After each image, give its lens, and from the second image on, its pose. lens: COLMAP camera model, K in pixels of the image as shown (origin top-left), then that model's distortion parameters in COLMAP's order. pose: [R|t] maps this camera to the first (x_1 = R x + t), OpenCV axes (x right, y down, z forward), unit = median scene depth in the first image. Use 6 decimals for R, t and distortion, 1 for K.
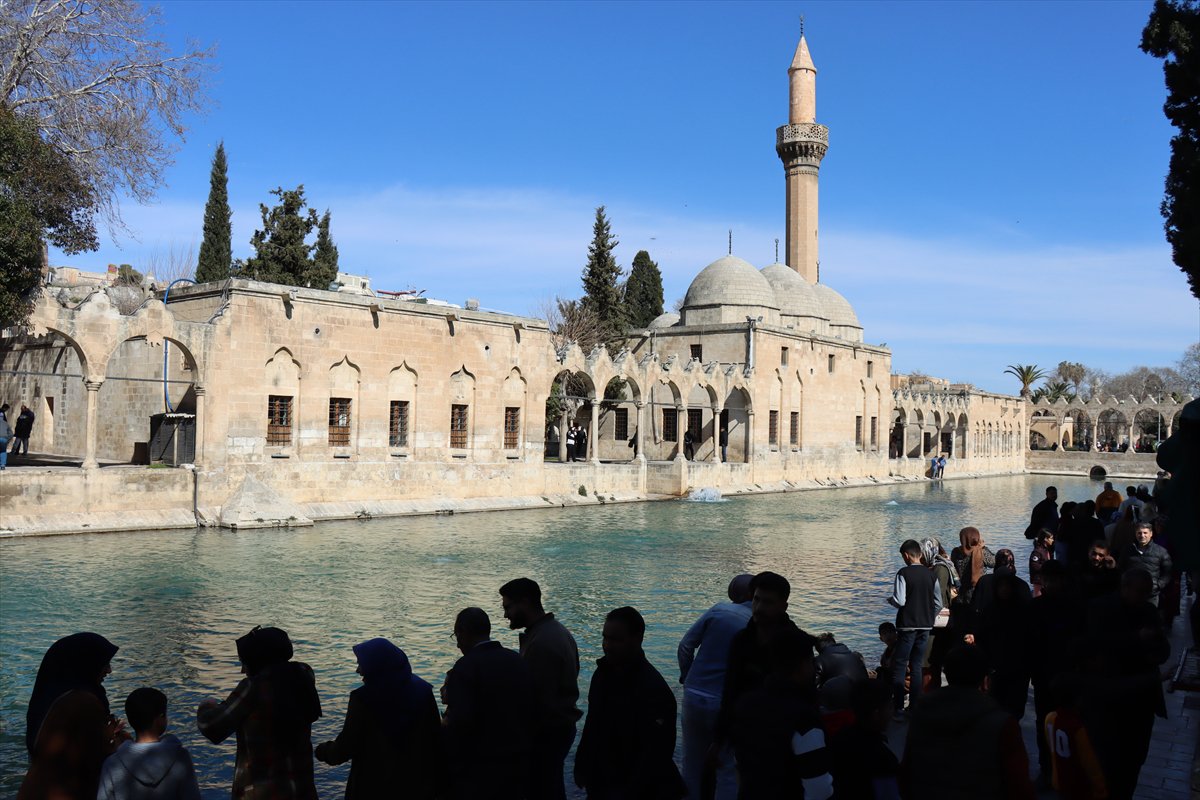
lens RADIAL K [[990.6, 0, 600.0], [0, 990.6, 400.0], [0, 0, 1]] dist [-0.181721, 0.154761]
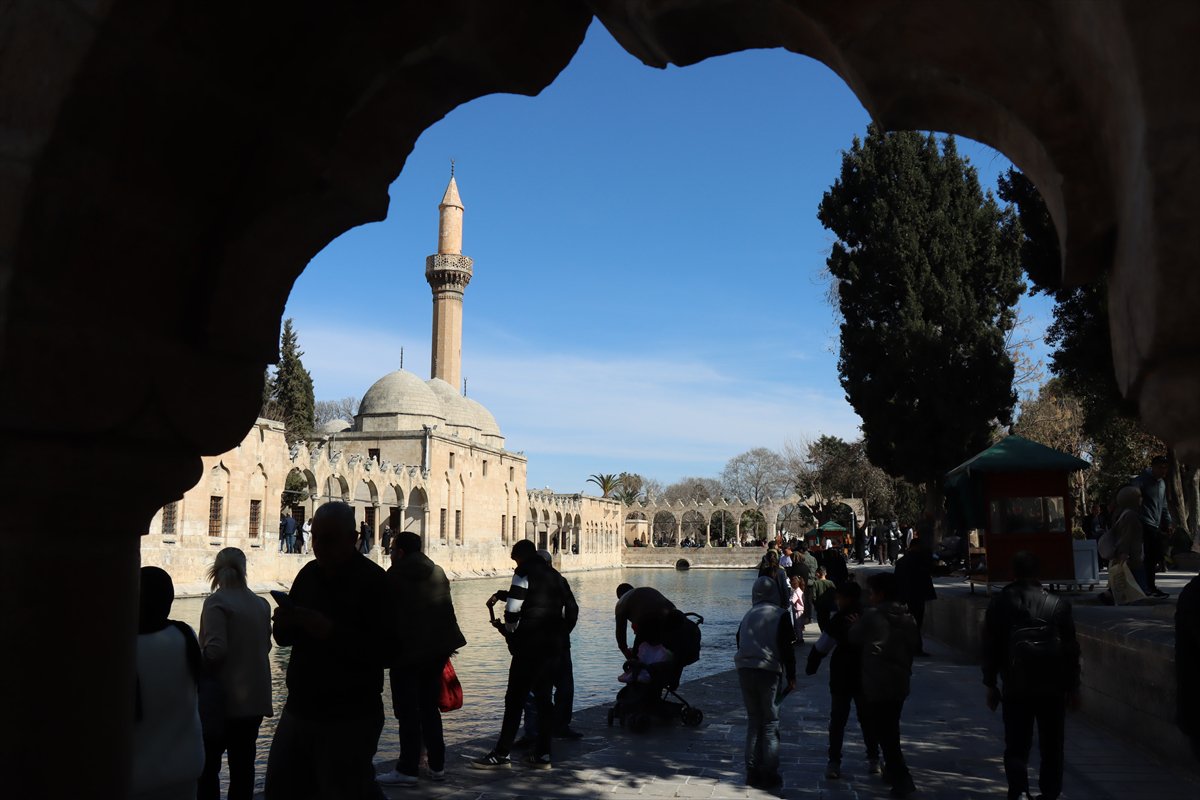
lens RADIAL K [[990.6, 0, 600.0], [0, 990.6, 400.0], [0, 0, 1]] dist [-0.181721, 0.154761]
pose [[0.903031, 0.044100, 0.427307, -0.141060], [0.003798, 0.993858, -0.110597, 0.011732], [-0.429559, 0.101495, 0.897317, -0.096614]]
